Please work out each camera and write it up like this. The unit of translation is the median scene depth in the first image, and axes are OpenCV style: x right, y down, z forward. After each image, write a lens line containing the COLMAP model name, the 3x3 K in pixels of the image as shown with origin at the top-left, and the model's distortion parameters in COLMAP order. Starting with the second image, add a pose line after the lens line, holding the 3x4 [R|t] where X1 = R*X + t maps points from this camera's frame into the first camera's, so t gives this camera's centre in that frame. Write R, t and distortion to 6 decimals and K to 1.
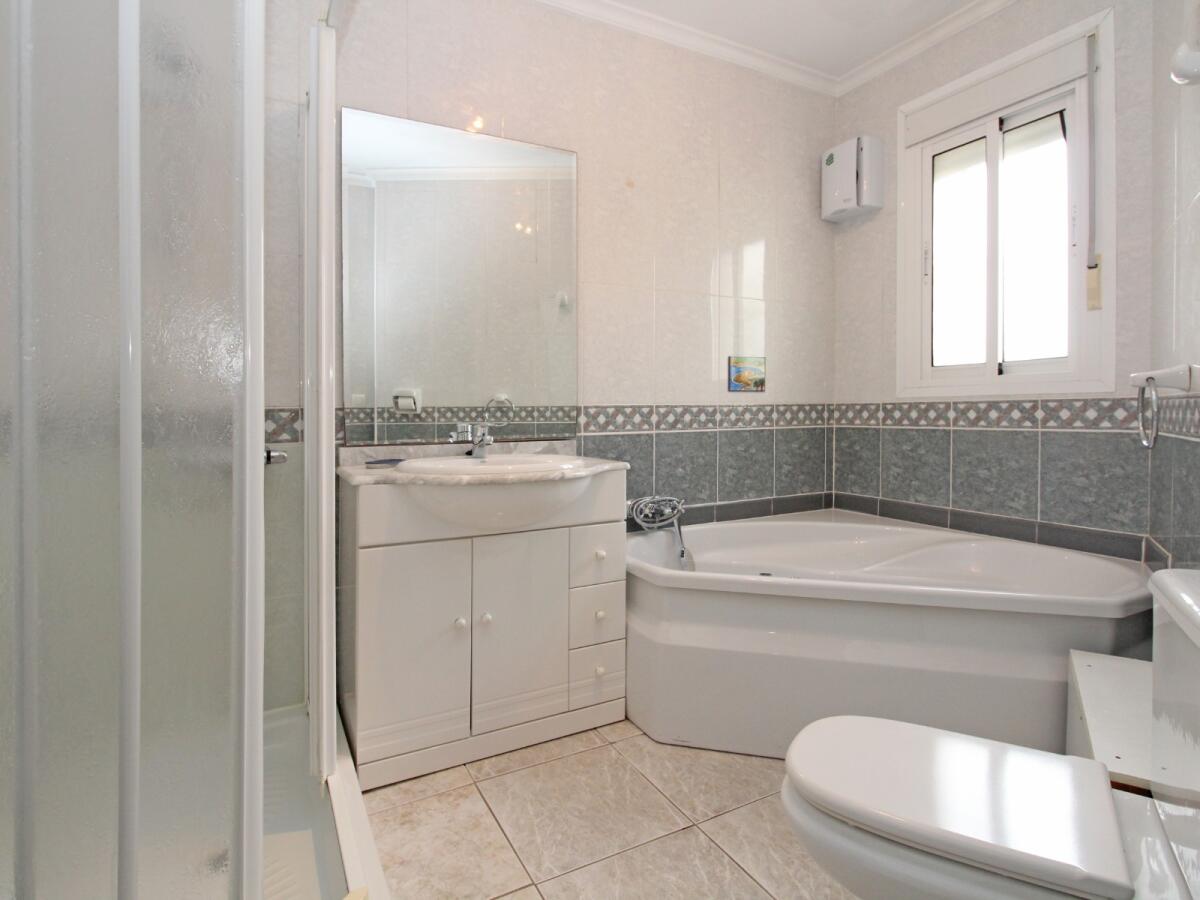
lens RADIAL K [[652.8, 0, 607.1], [0, 652.8, 441.8], [0, 0, 1]] dist [-0.001857, -0.022619]
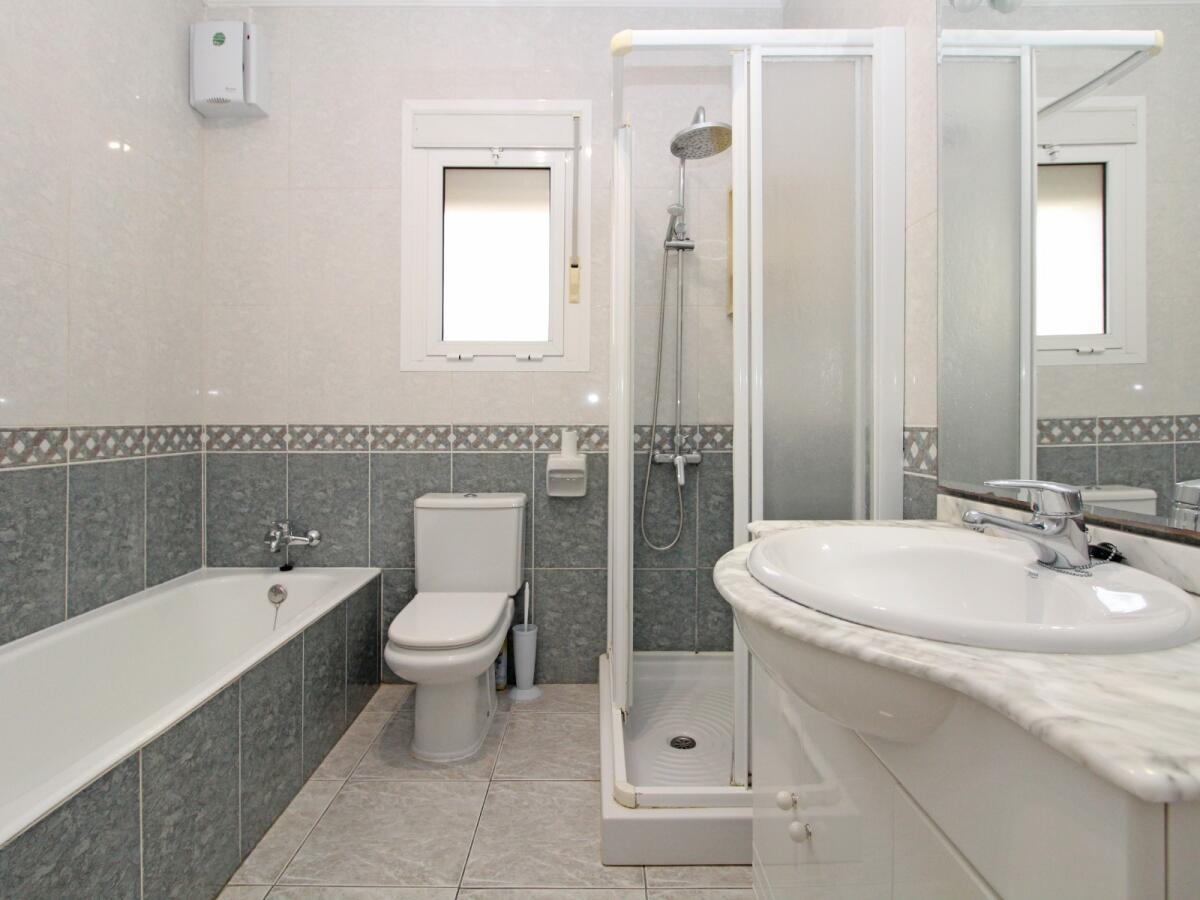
lens RADIAL K [[617.7, 0, 600.0], [0, 617.7, 446.3], [0, 0, 1]] dist [0.000762, 0.000320]
pose [[0.466502, -0.010091, 0.884463, -0.132412], [0.035666, 0.999336, -0.007410, -0.010039], [-0.883801, 0.035002, 0.466552, 0.252068]]
